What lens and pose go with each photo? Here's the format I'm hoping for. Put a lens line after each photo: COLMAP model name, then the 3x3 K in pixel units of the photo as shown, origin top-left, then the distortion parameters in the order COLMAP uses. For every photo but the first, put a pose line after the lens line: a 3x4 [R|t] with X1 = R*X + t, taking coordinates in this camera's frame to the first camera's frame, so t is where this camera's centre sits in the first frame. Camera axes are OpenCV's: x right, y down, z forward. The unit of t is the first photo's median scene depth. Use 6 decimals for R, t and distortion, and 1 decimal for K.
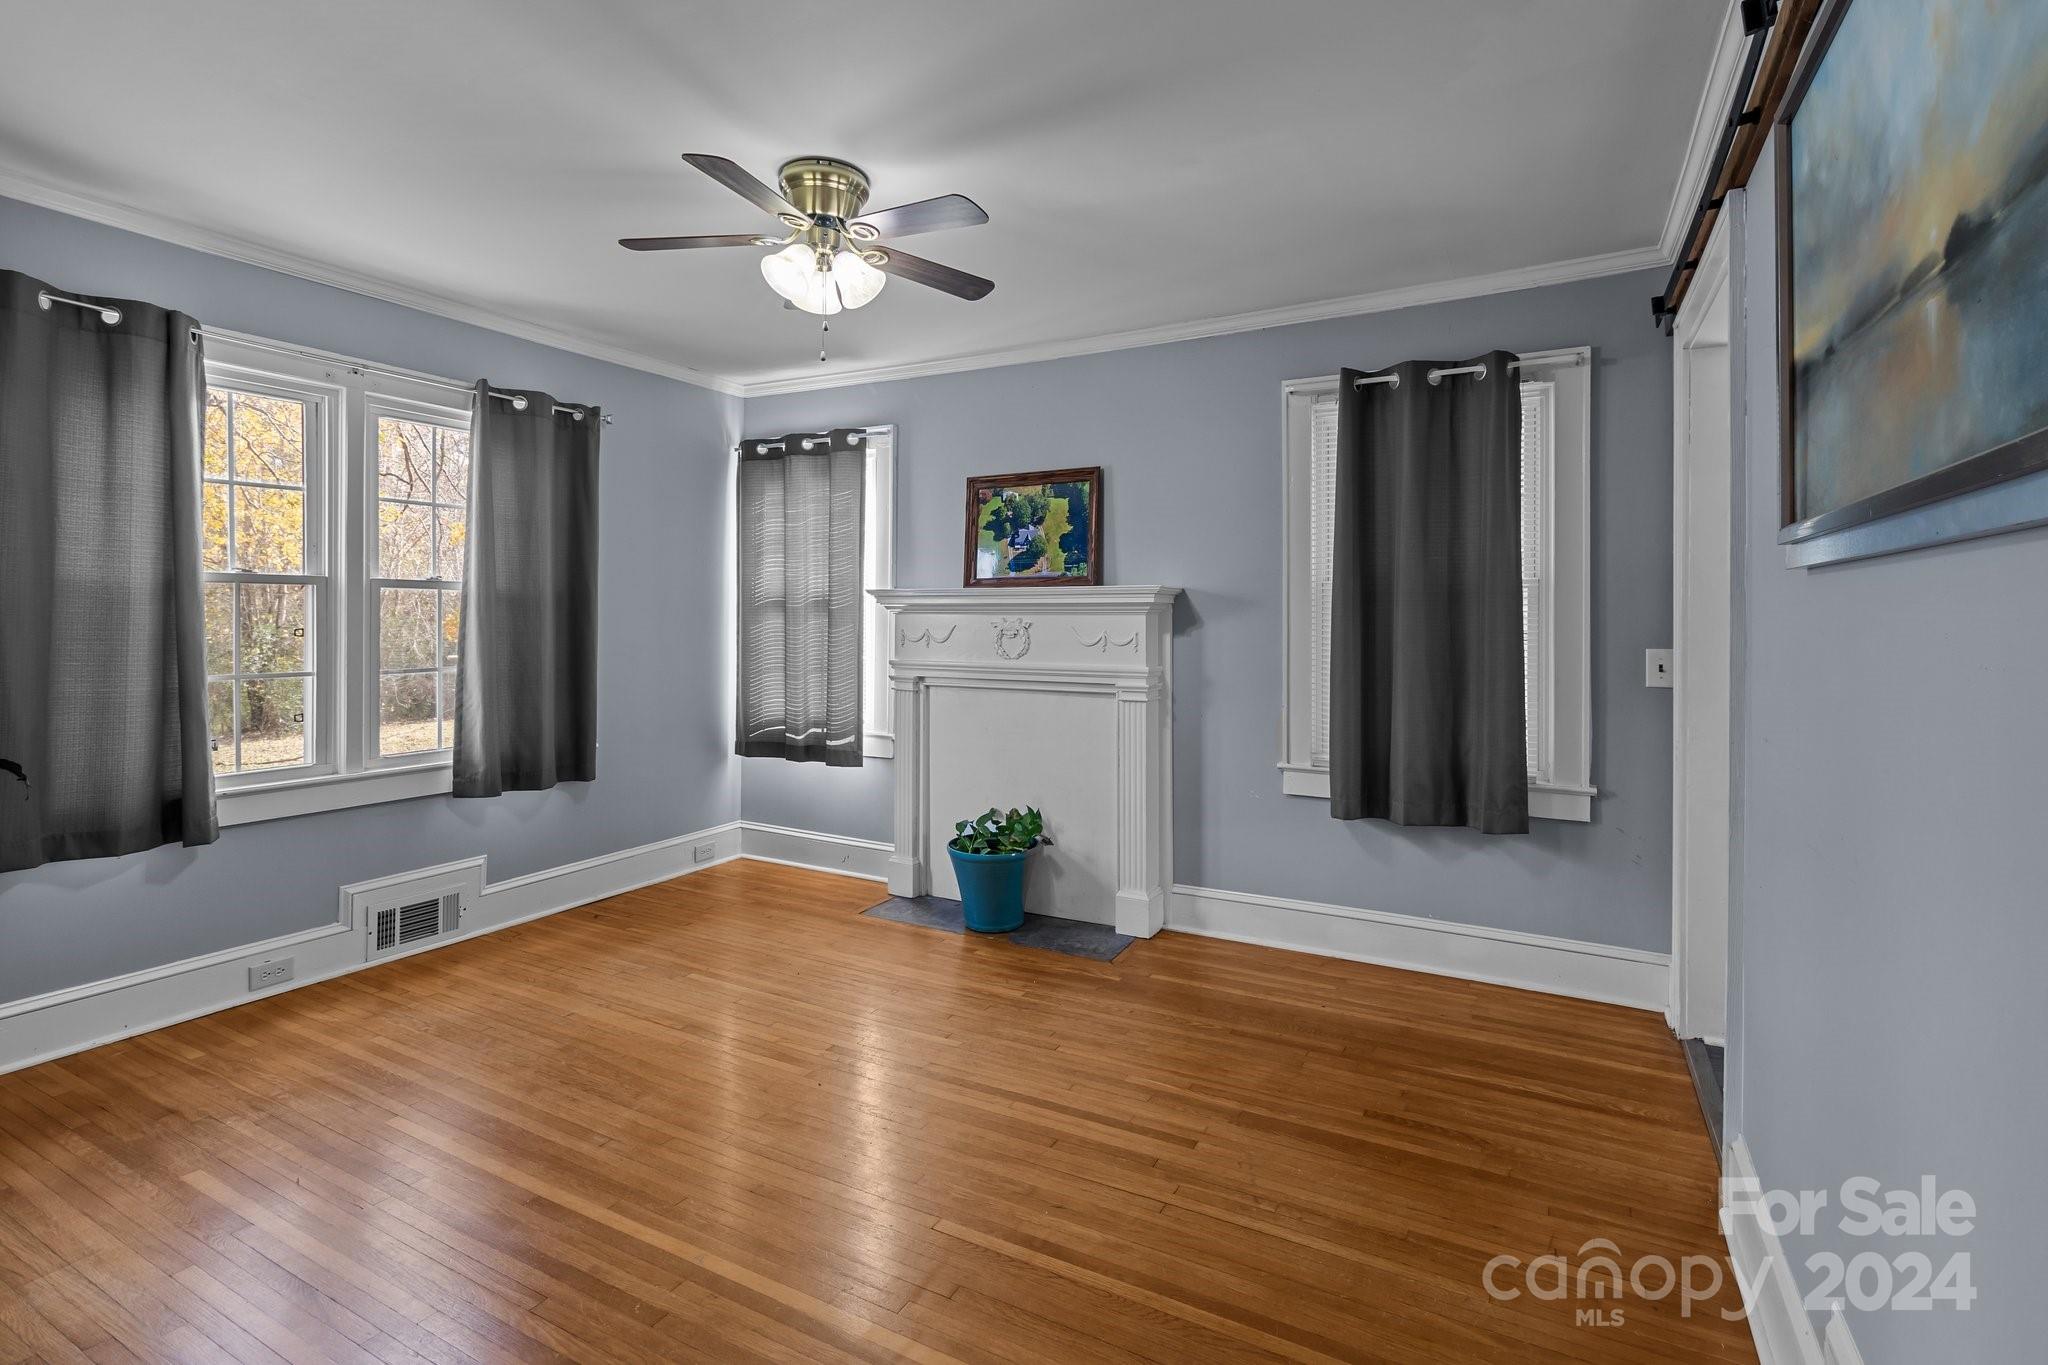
lens RADIAL K [[950.6, 0, 1045.7], [0, 950.6, 623.8], [0, 0, 1]] dist [-0.007261, 0.000559]
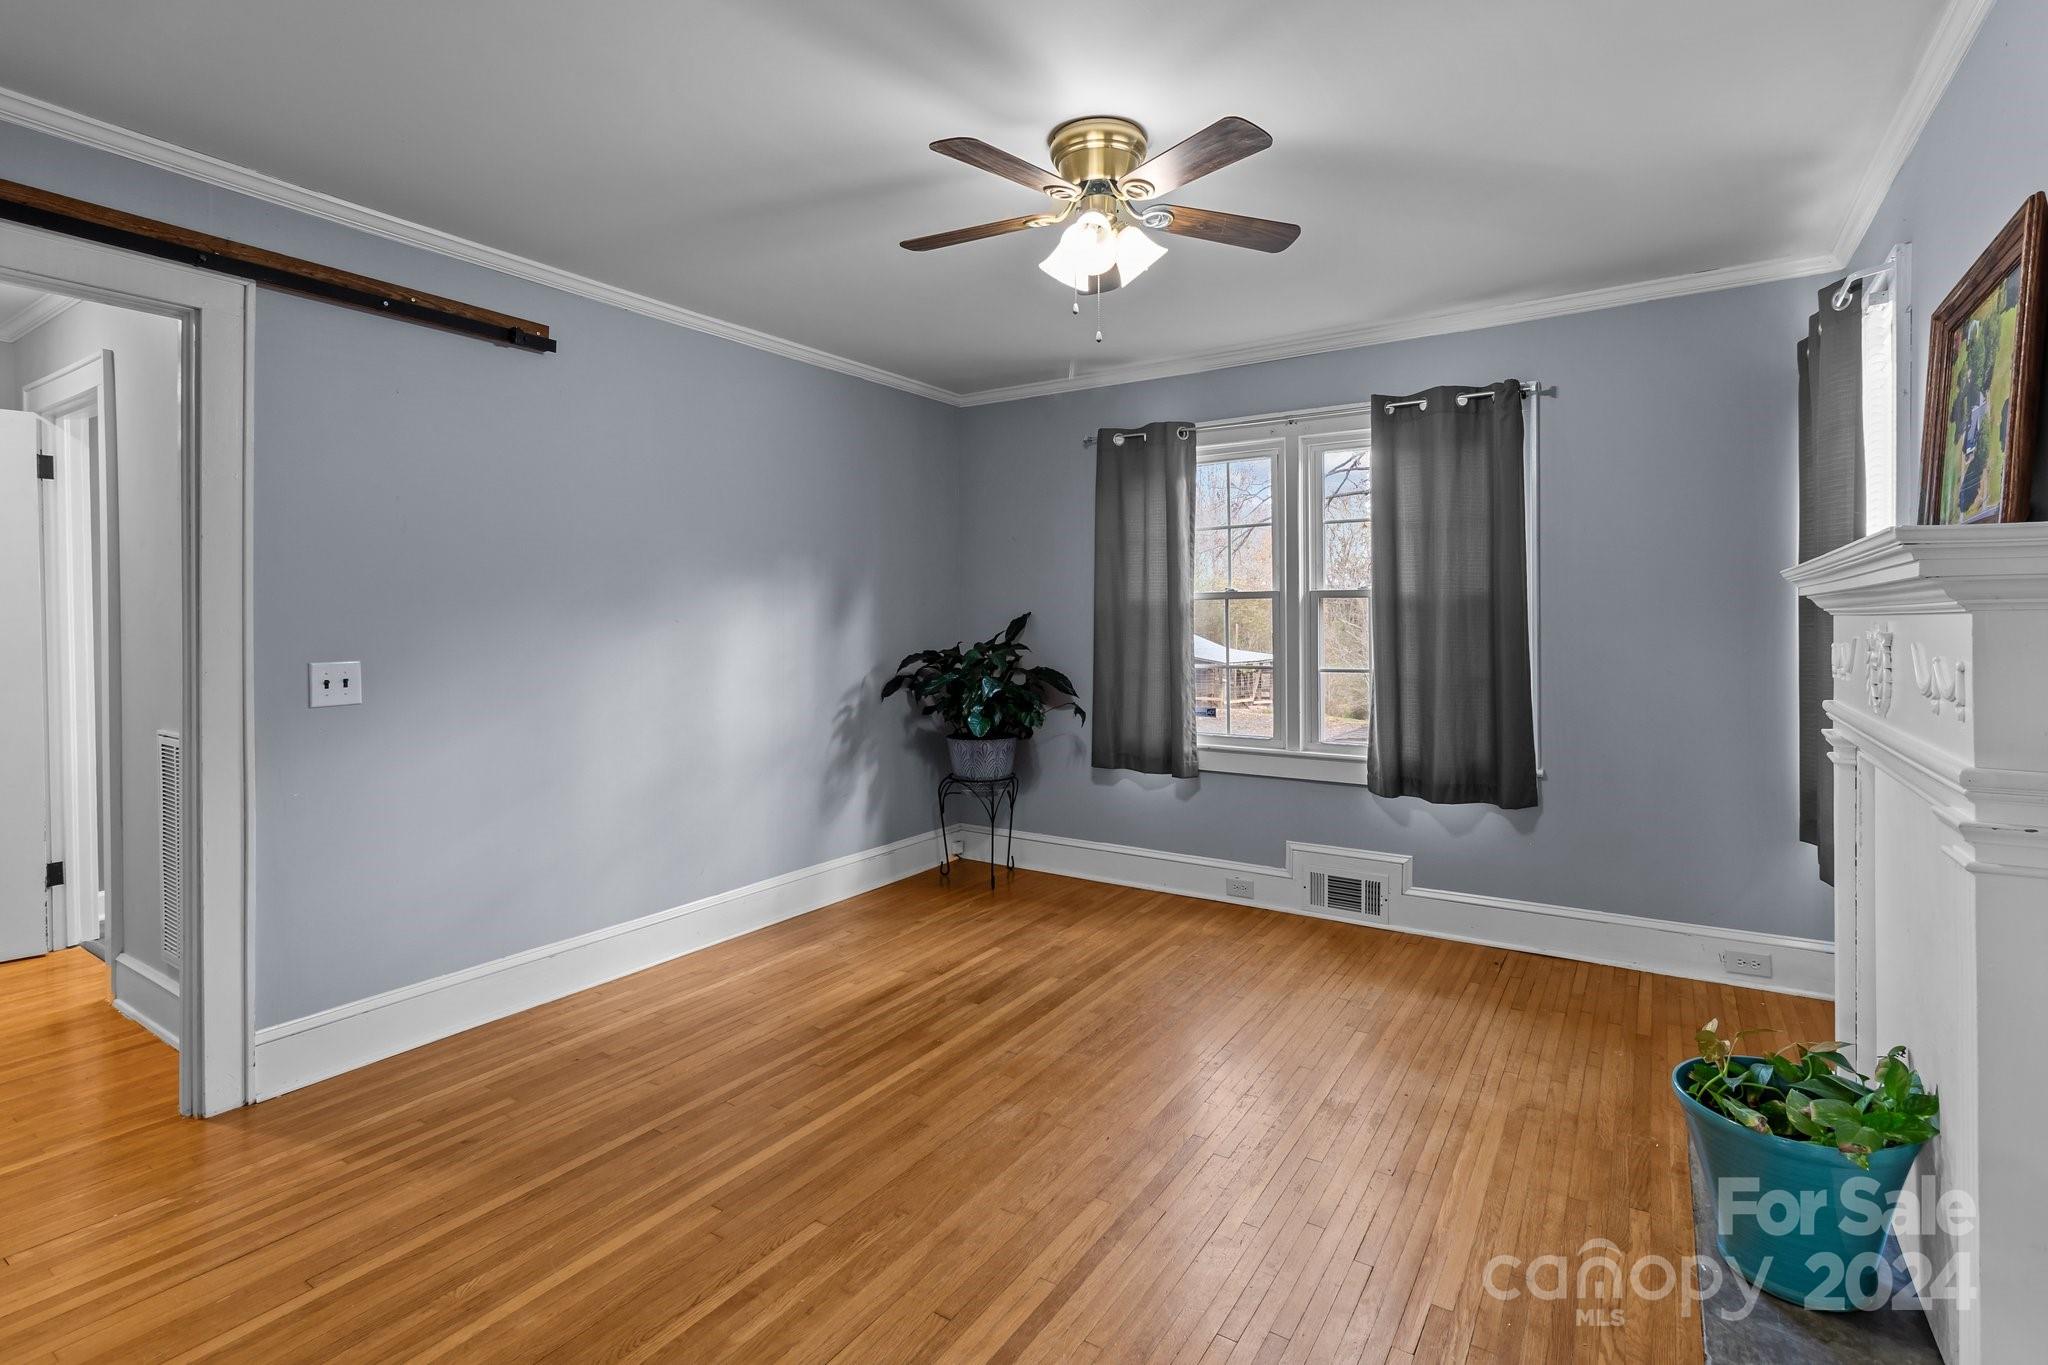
lens RADIAL K [[950.6, 0, 1044.0], [0, 950.6, 630.0], [0, 0, 1]] dist [-0.007261, 0.000559]
pose [[-0.083780, 0.004941, -0.996472, 0.512882], [-0.000134, 0.999988, 0.004970, -0.004758], [0.996484, 0.000550, -0.083778, 0.775069]]
